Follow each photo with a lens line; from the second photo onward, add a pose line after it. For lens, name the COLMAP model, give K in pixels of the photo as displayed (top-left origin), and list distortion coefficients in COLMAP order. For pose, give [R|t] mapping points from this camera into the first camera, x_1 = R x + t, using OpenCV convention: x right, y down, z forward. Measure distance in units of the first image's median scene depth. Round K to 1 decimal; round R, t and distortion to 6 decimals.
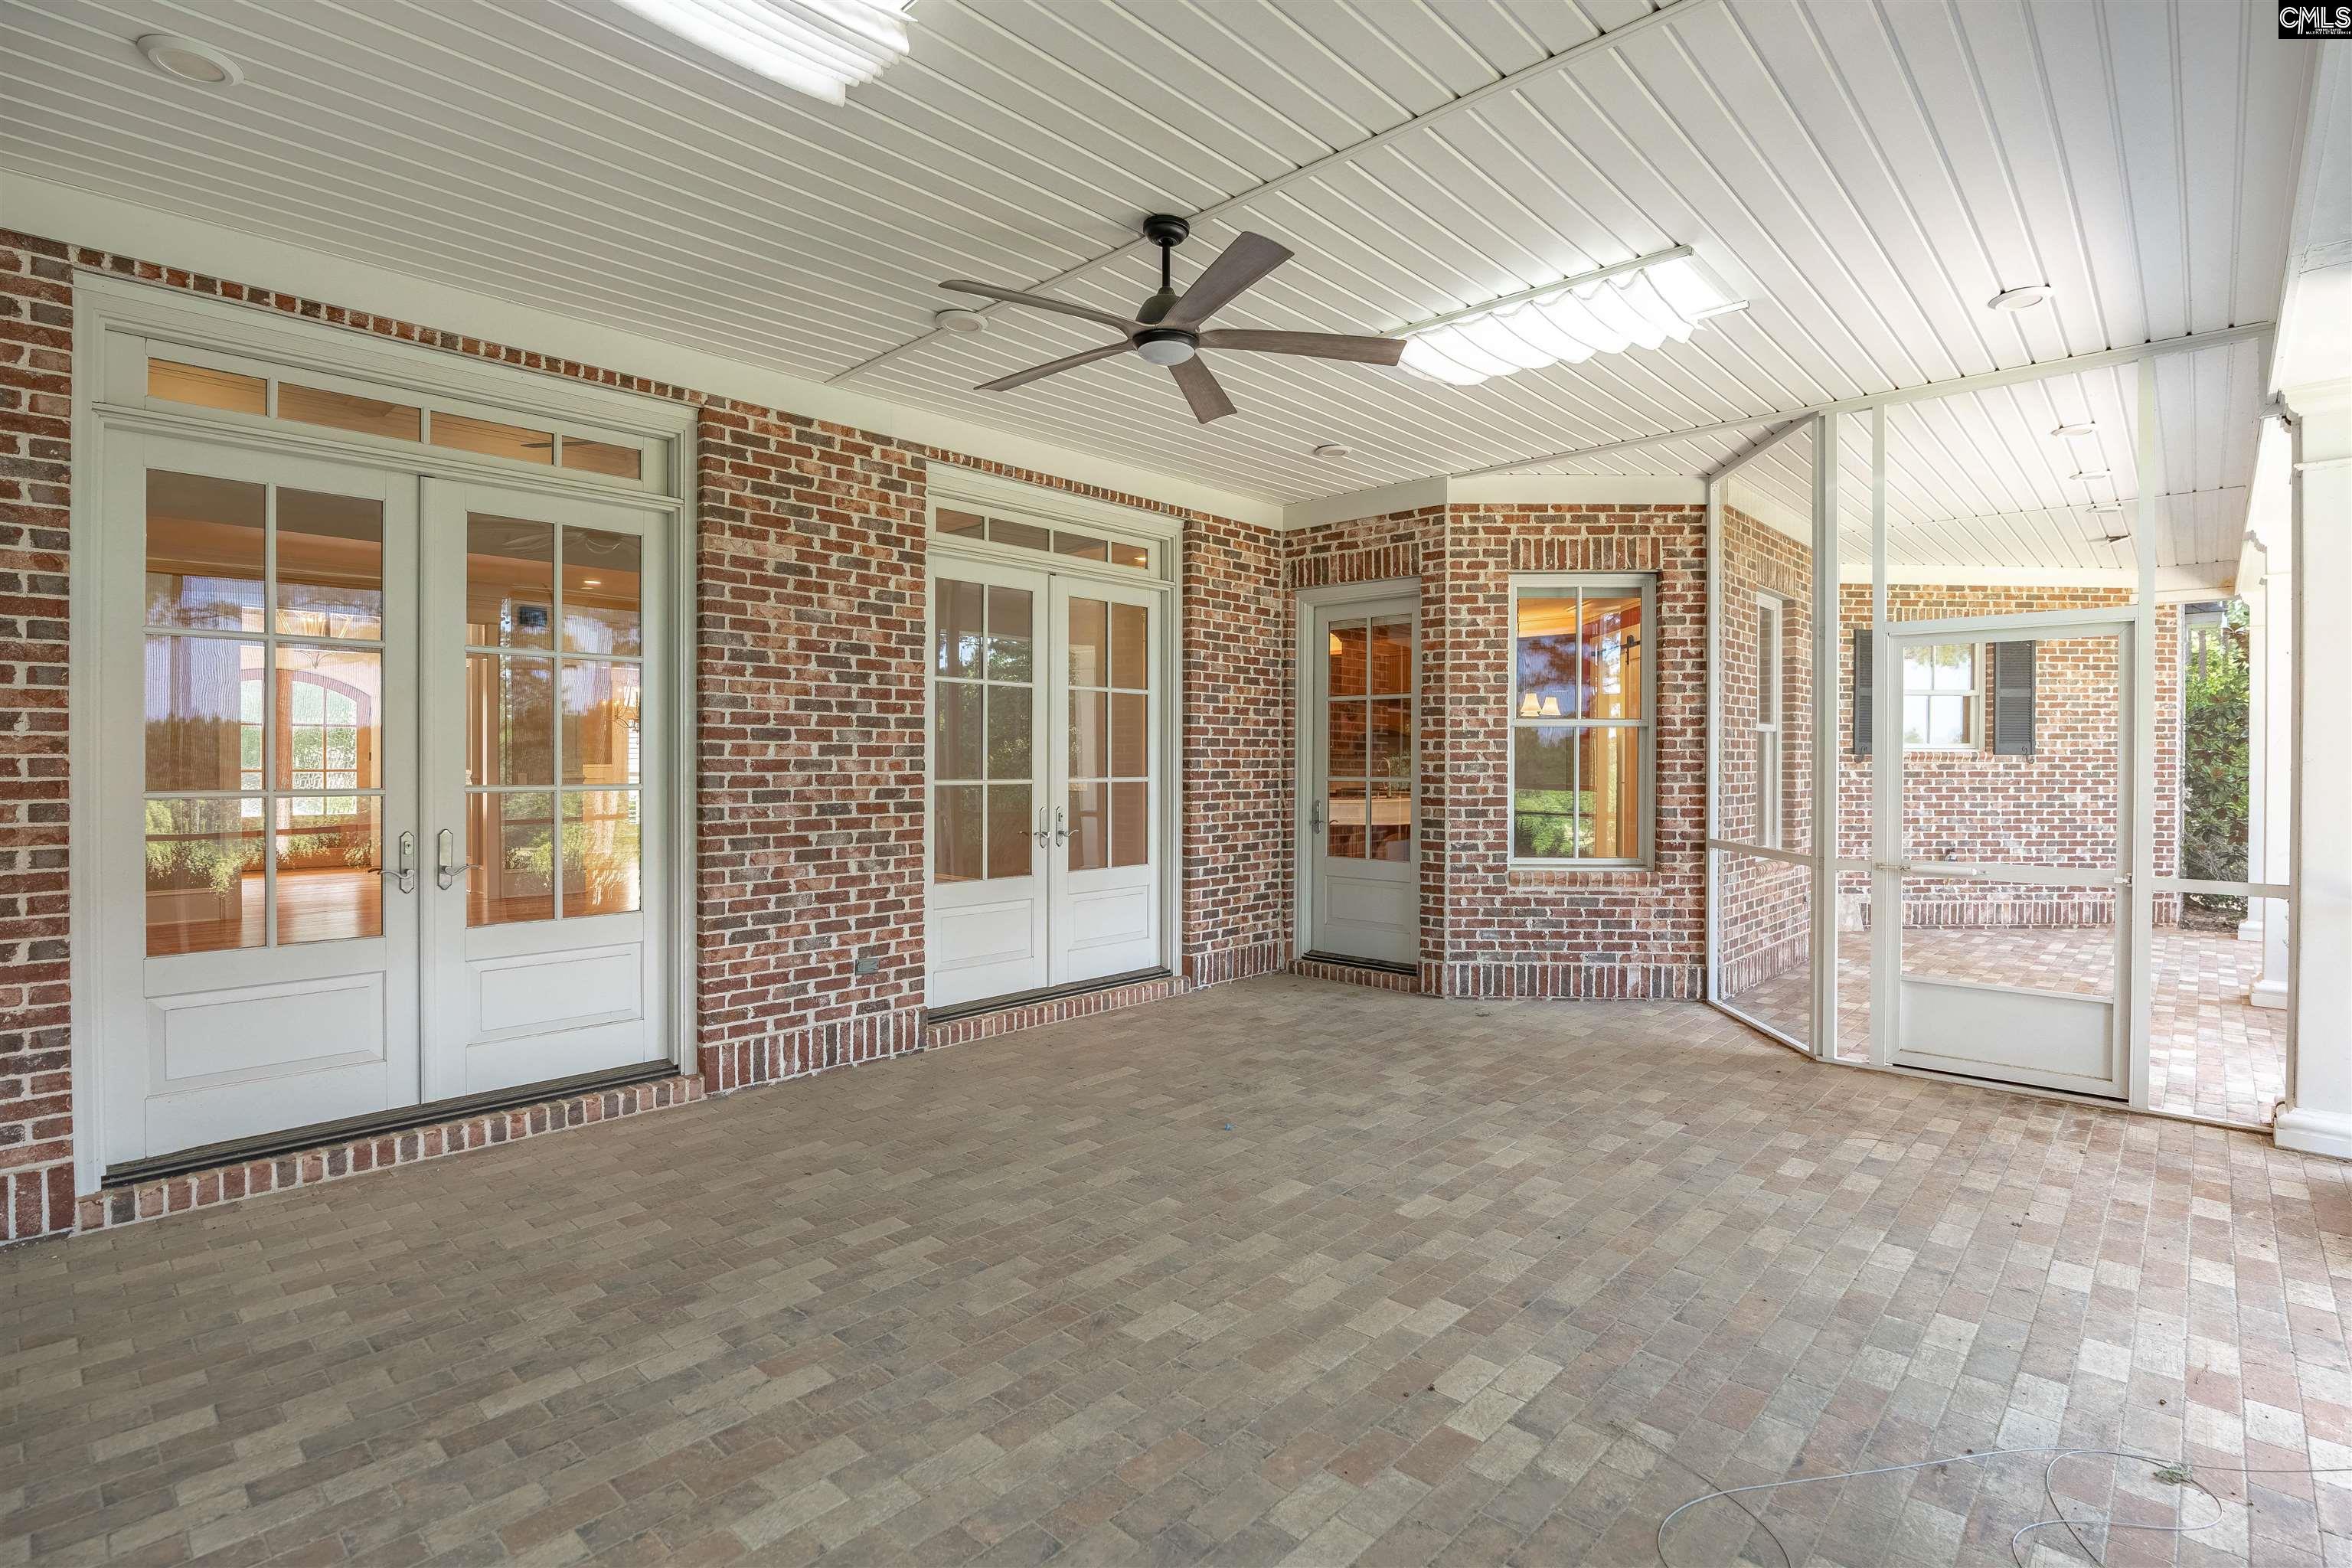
lens RADIAL K [[1078.8, 0, 1180.5], [0, 1078.8, 779.6], [0, 0, 1]] dist [-0.003961, 0.000401]
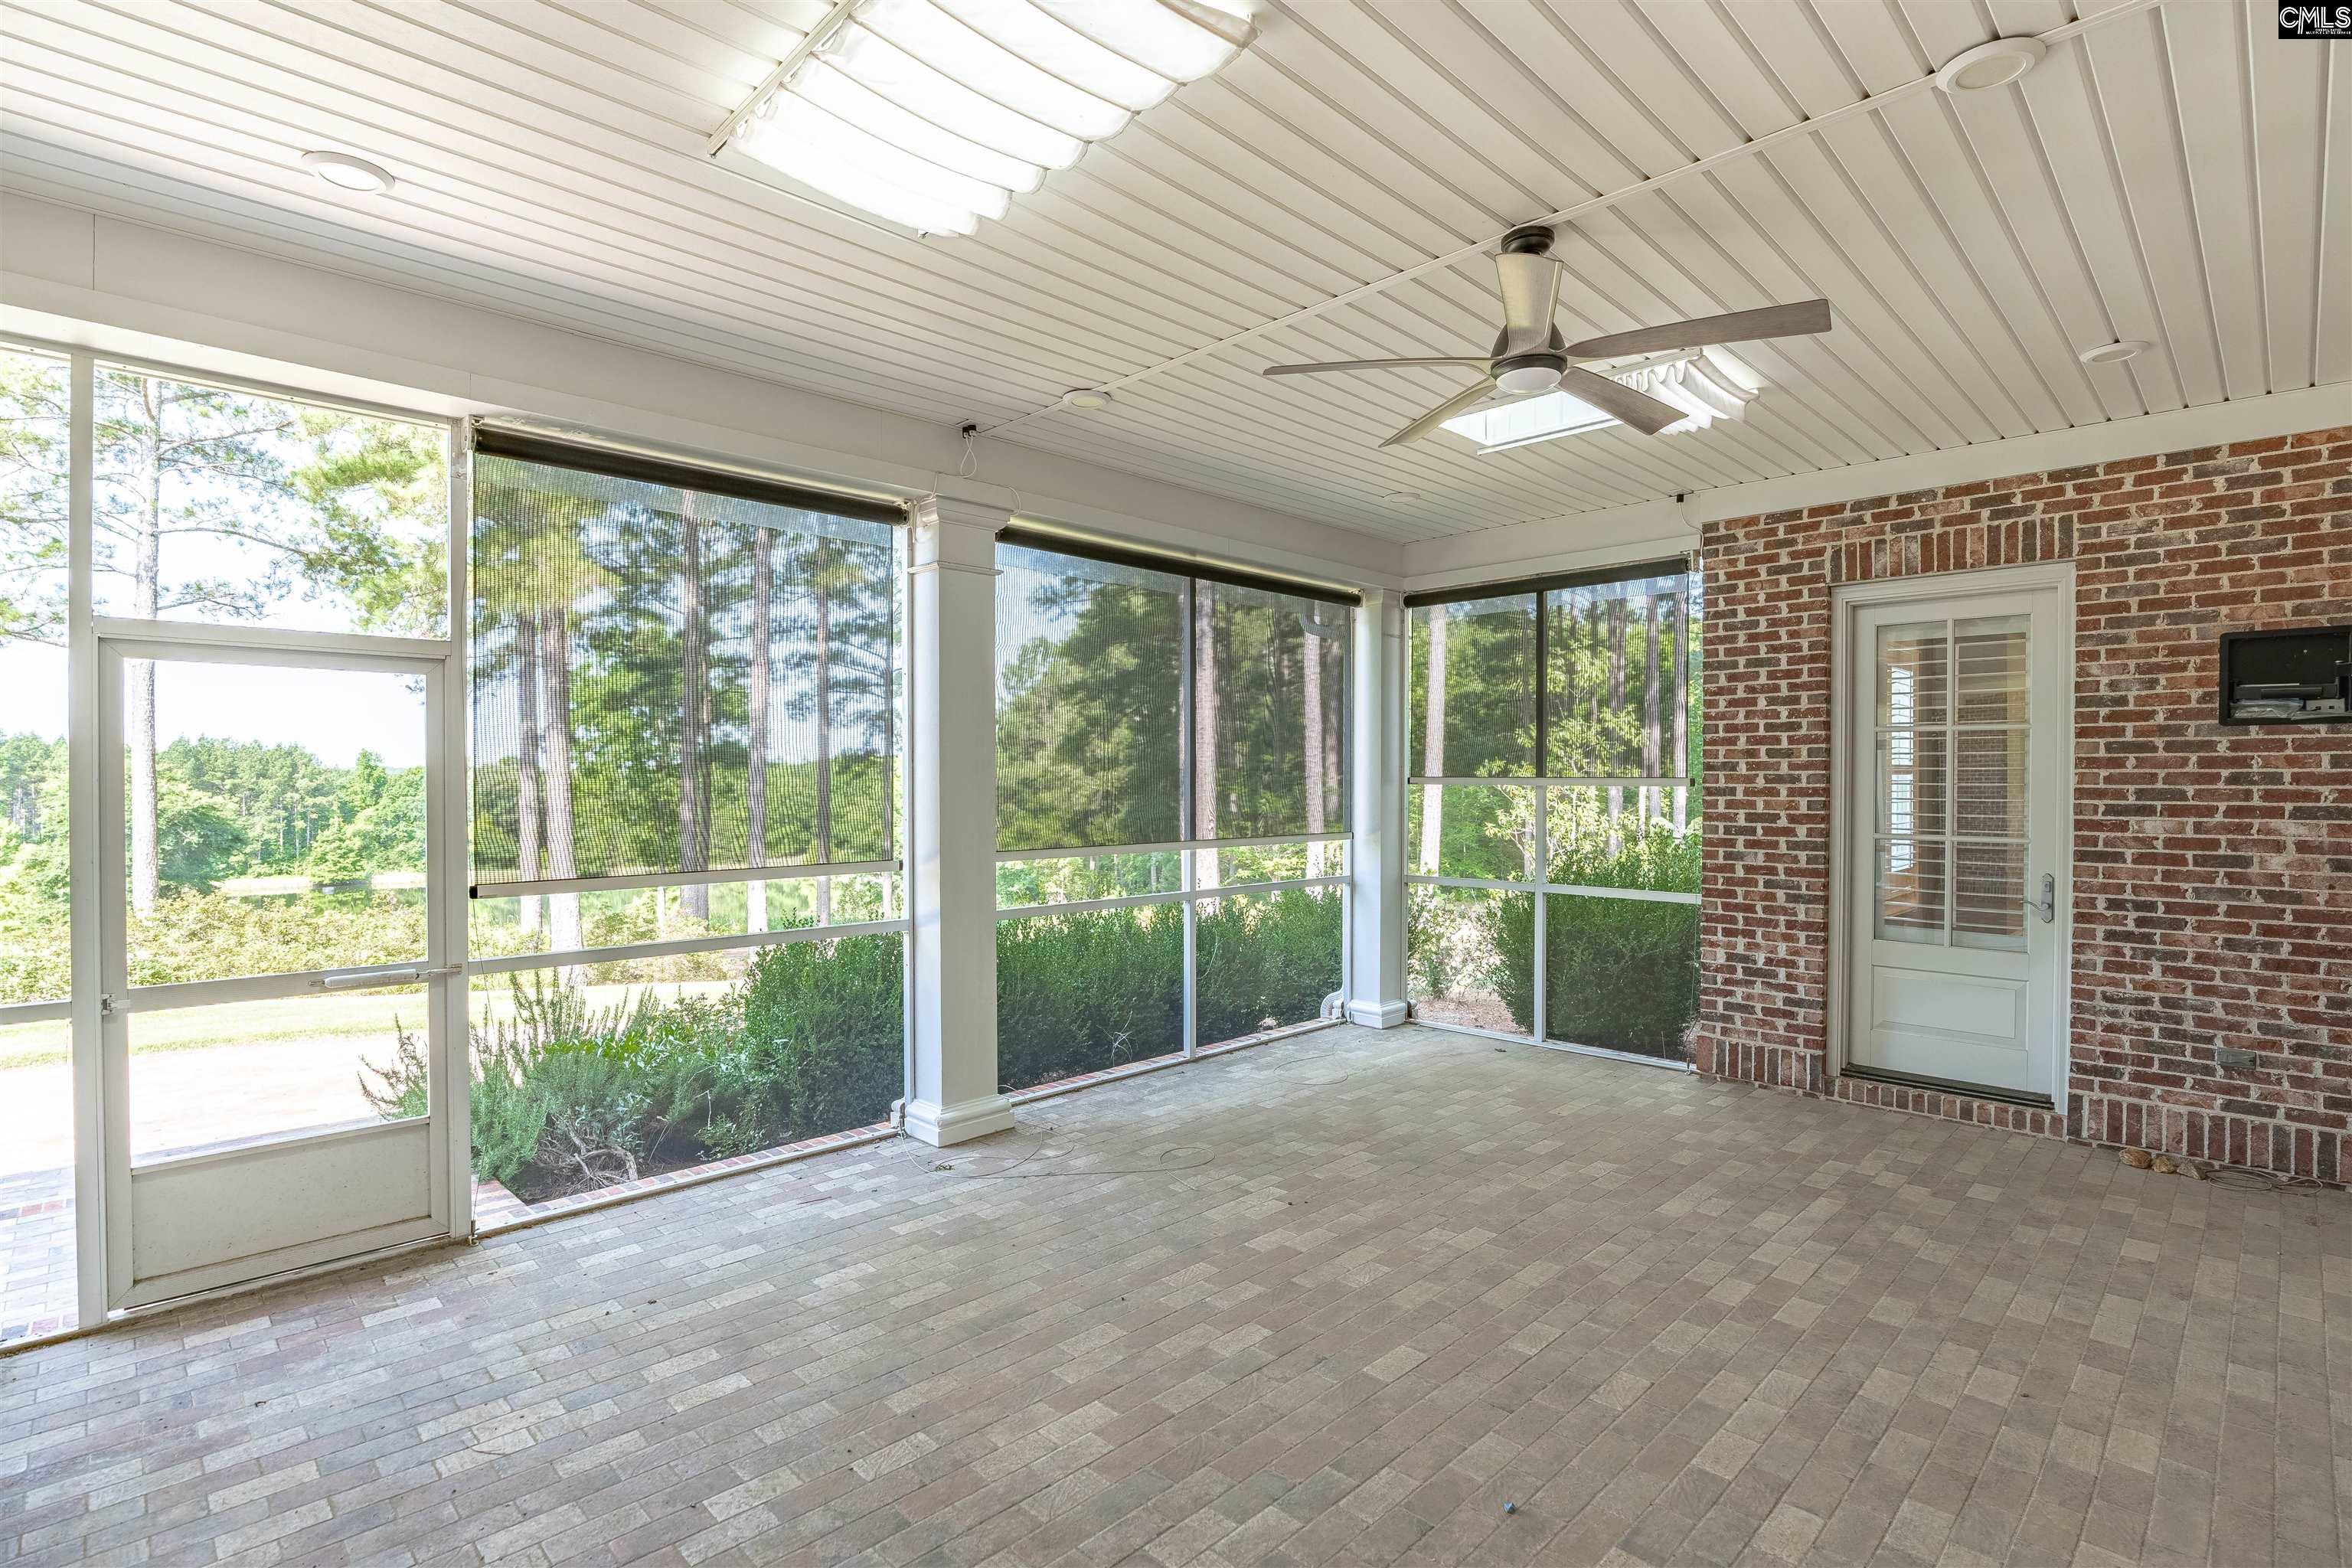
lens RADIAL K [[1078.8, 0, 1180.5], [0, 1078.8, 779.6], [0, 0, 1]] dist [-0.003961, 0.000401]
pose [[-0.999175, -0.006654, 0.040056, 0.264290], [-0.006073, 0.999875, 0.014615, -0.092838], [-0.040148, 0.014360, -0.999091, 2.078737]]
